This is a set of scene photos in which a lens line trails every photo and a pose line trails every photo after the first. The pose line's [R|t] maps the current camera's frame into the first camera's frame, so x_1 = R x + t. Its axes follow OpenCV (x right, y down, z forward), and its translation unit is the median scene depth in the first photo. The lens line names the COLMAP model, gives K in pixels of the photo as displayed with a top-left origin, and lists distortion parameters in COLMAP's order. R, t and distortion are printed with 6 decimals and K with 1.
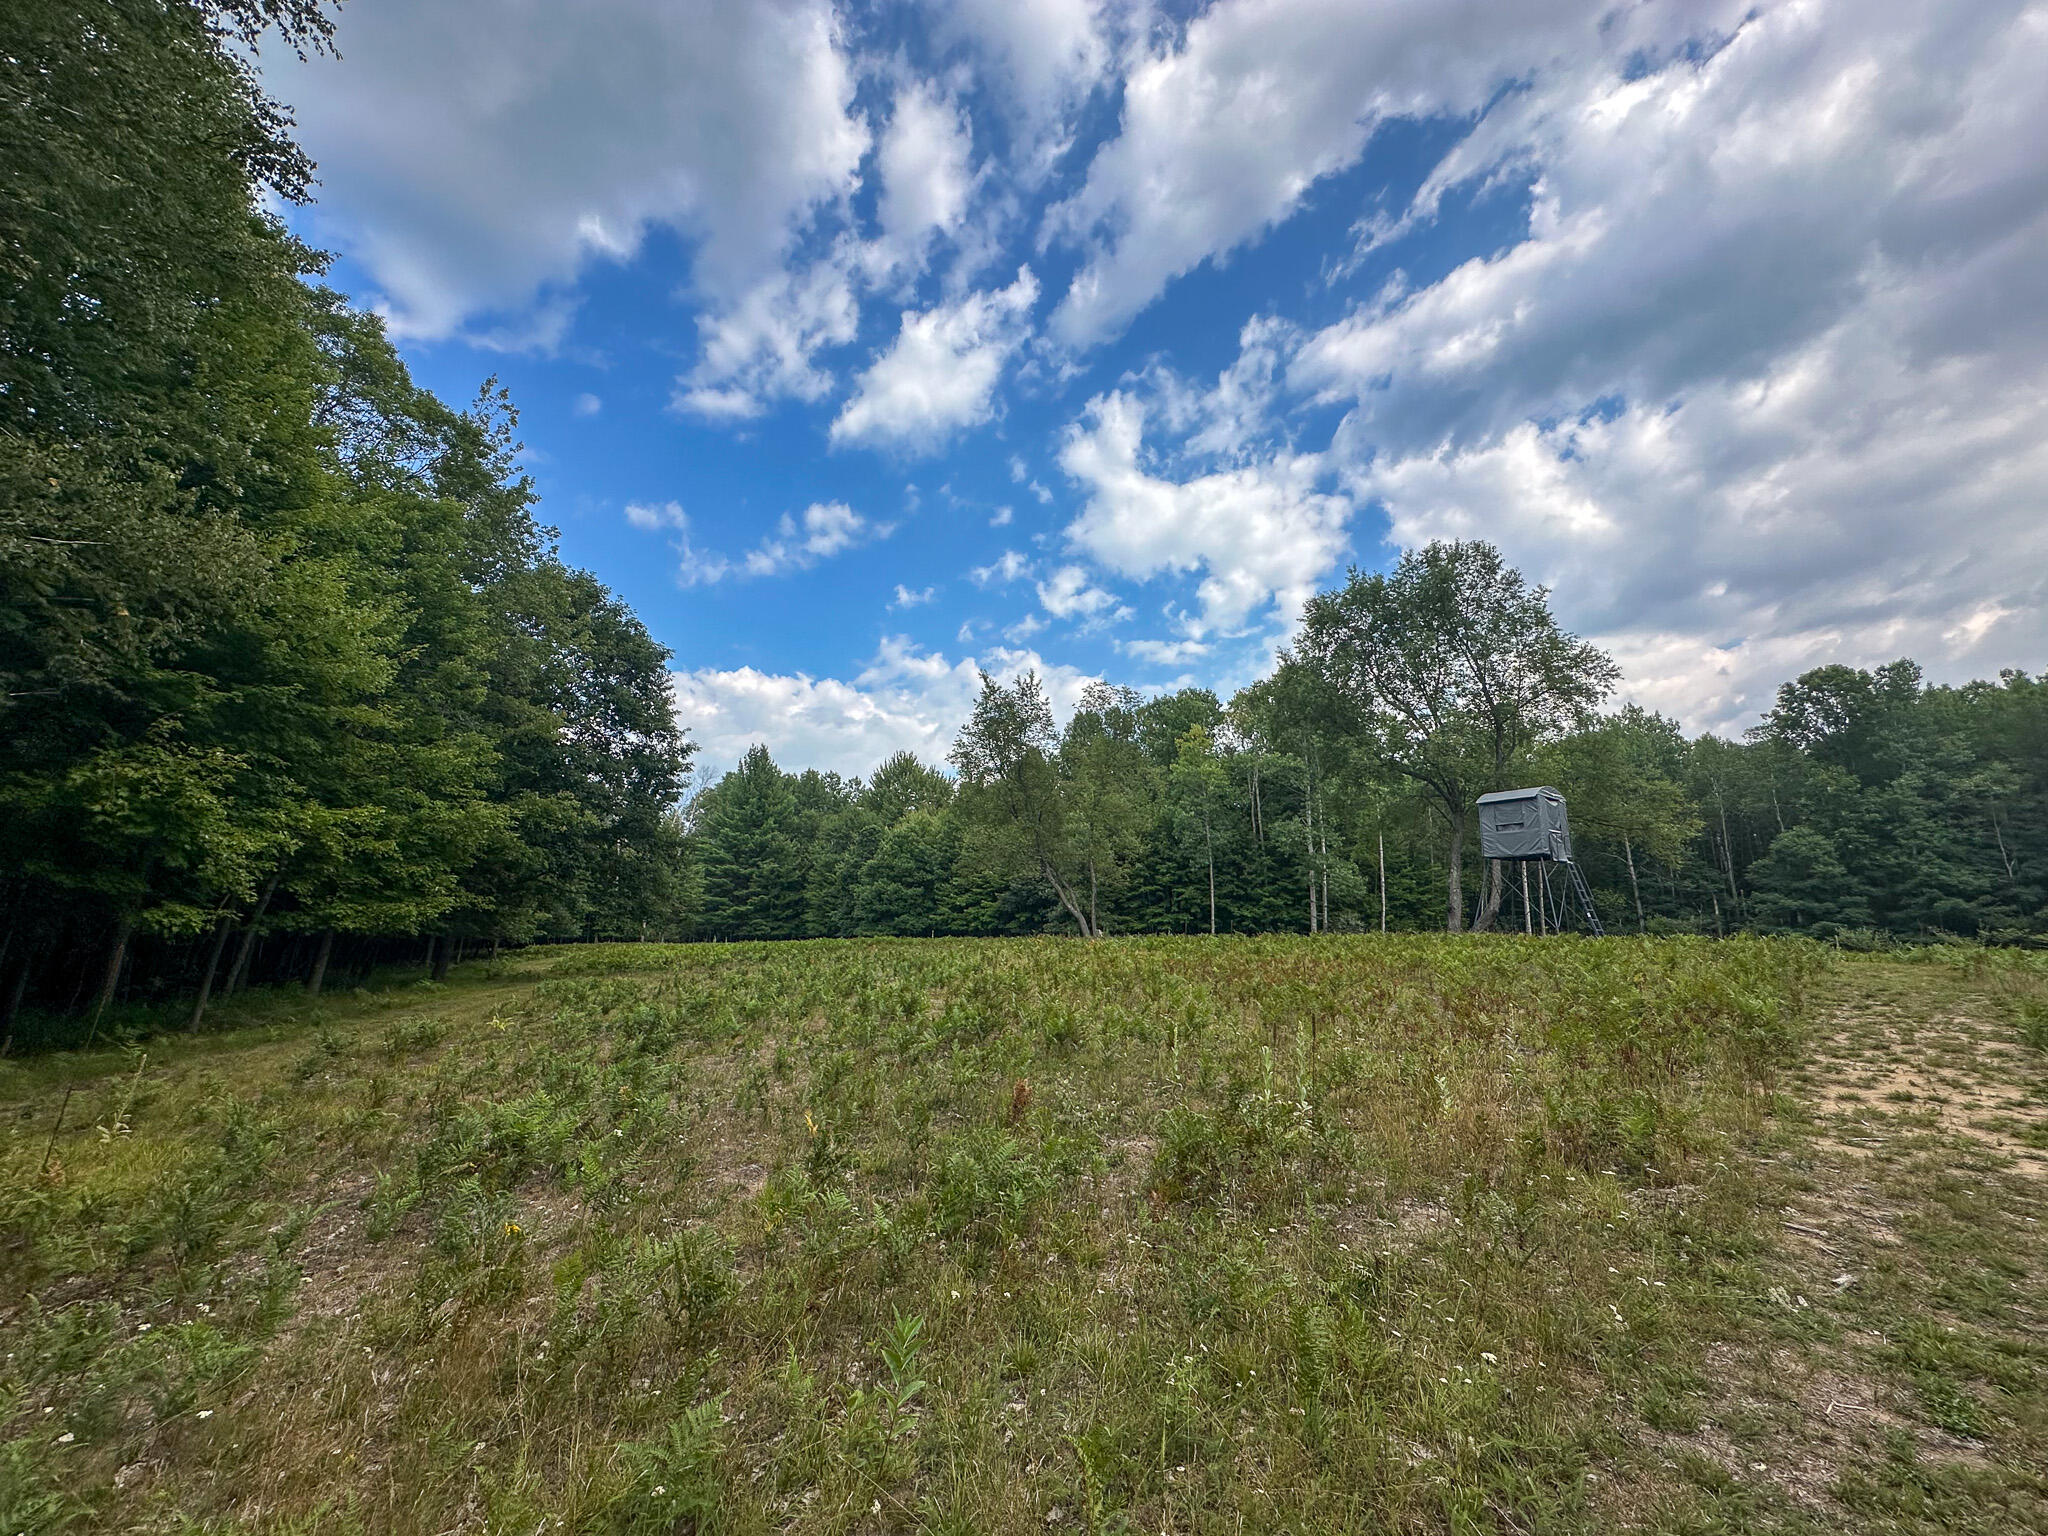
lens RADIAL K [[818.7, 0, 1032.9], [0, 818.7, 760.4], [0, 0, 1]] dist [-0.002086, 0.000323]
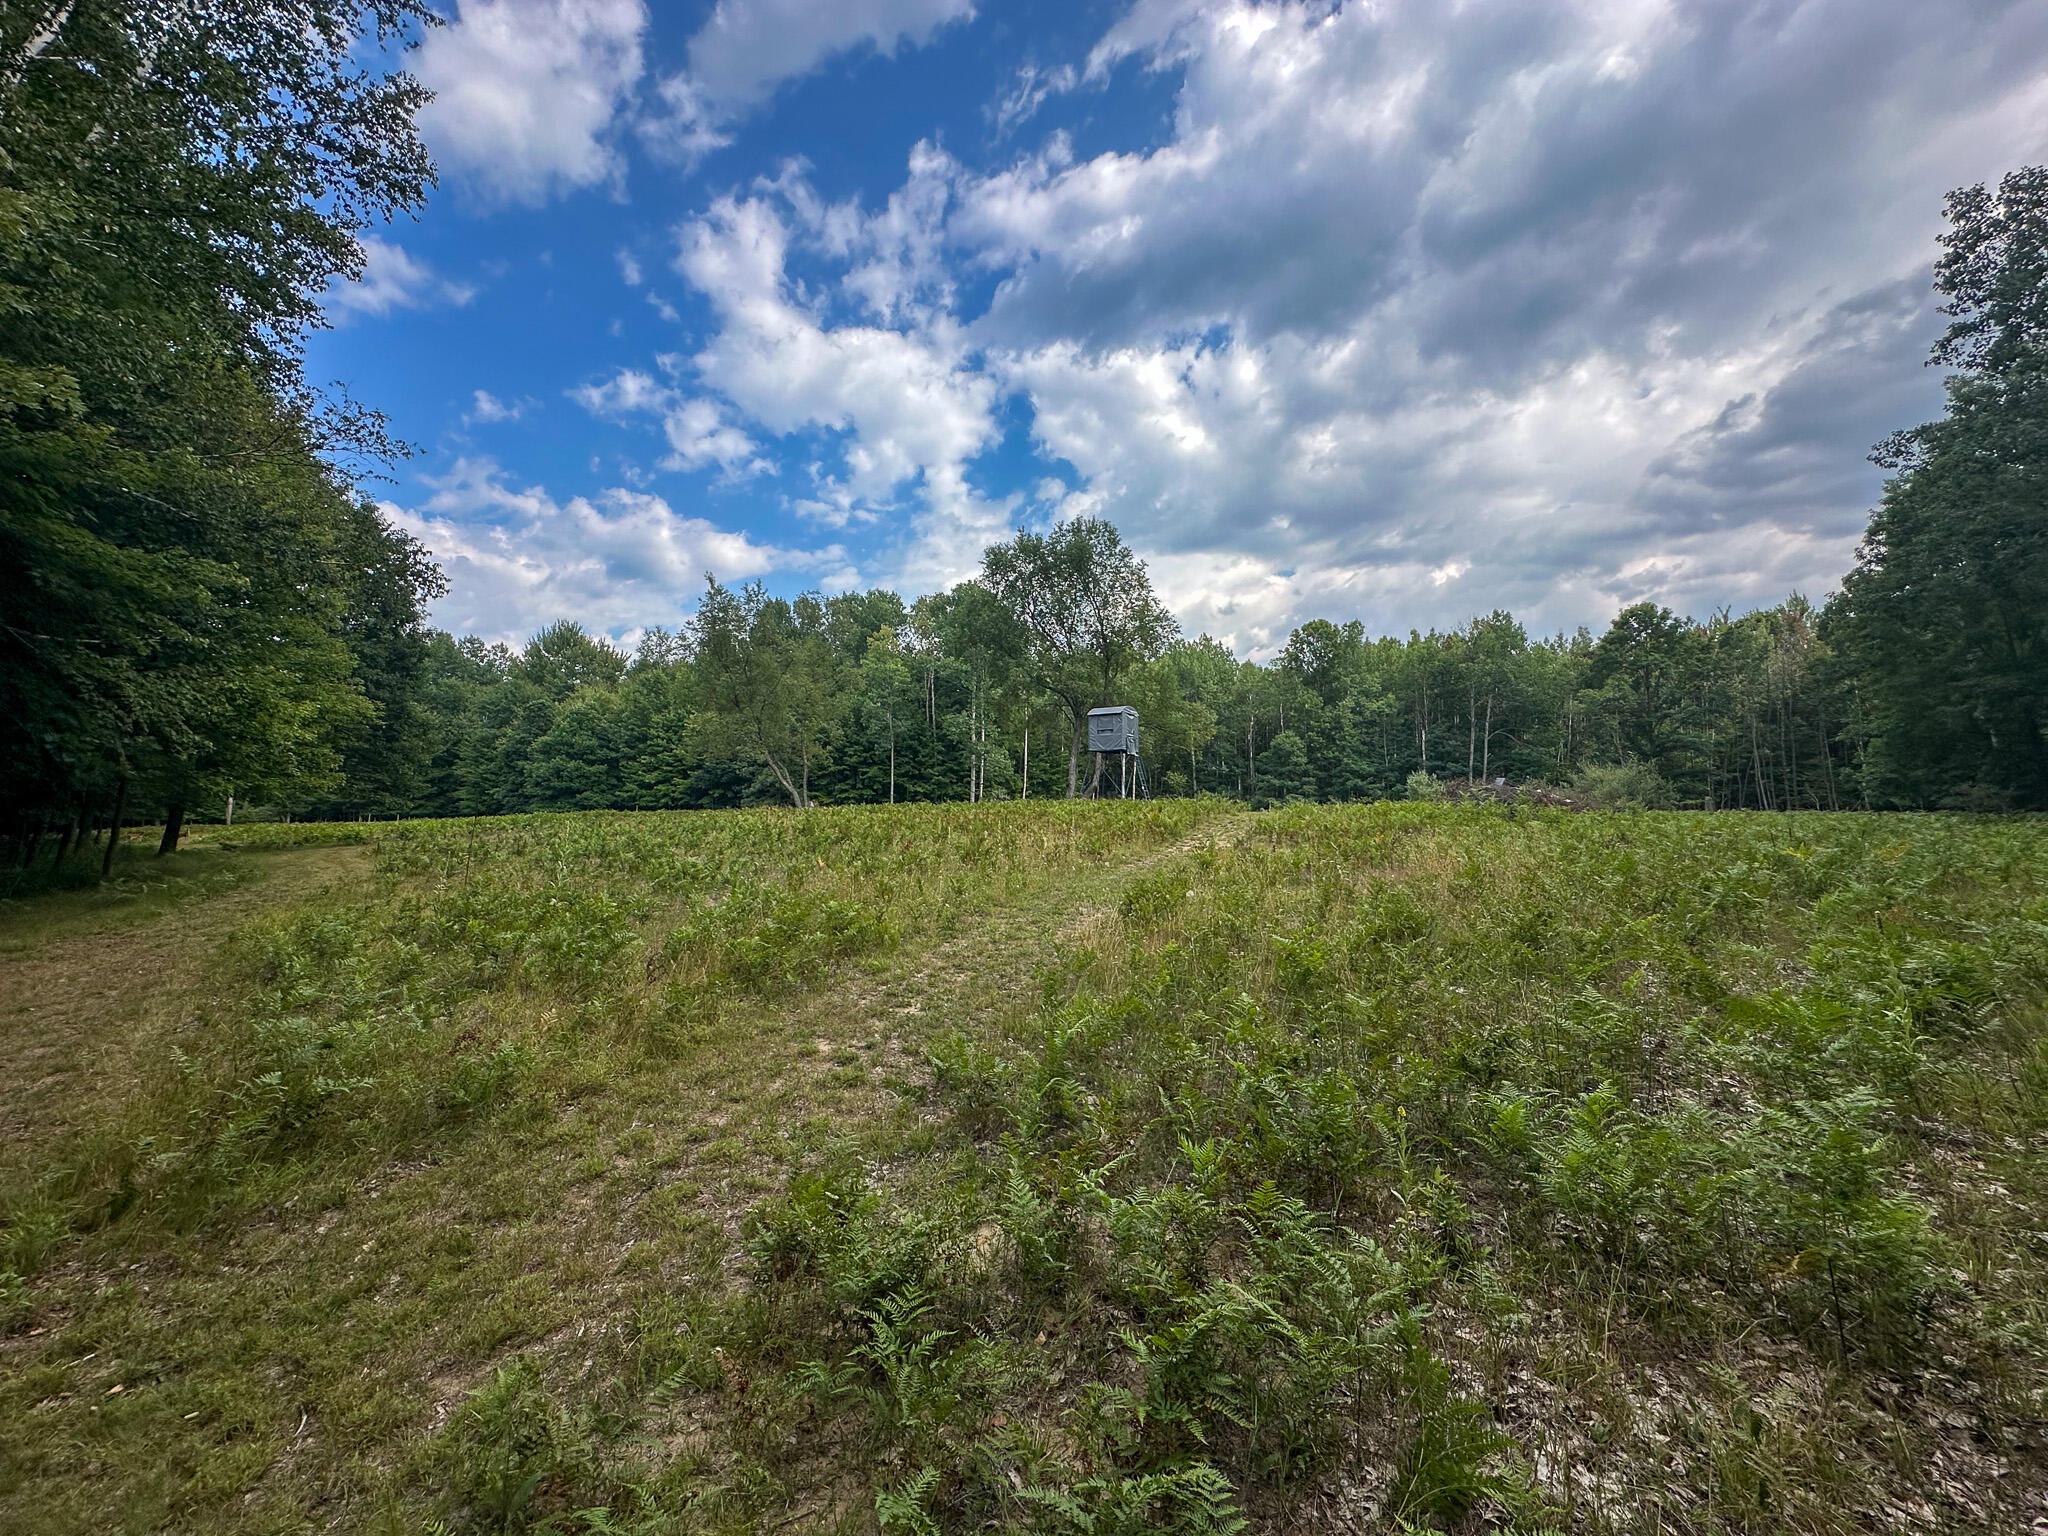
lens RADIAL K [[822.4, 0, 1024.1], [0, 822.4, 775.9], [0, 0, 1]] dist [0.001035, 0.000274]
pose [[0.910872, 0.003501, 0.412673, -0.085534], [-0.073314, 0.985431, 0.153463, -0.025184], [-0.406124, -0.170040, 0.897859, -0.122160]]
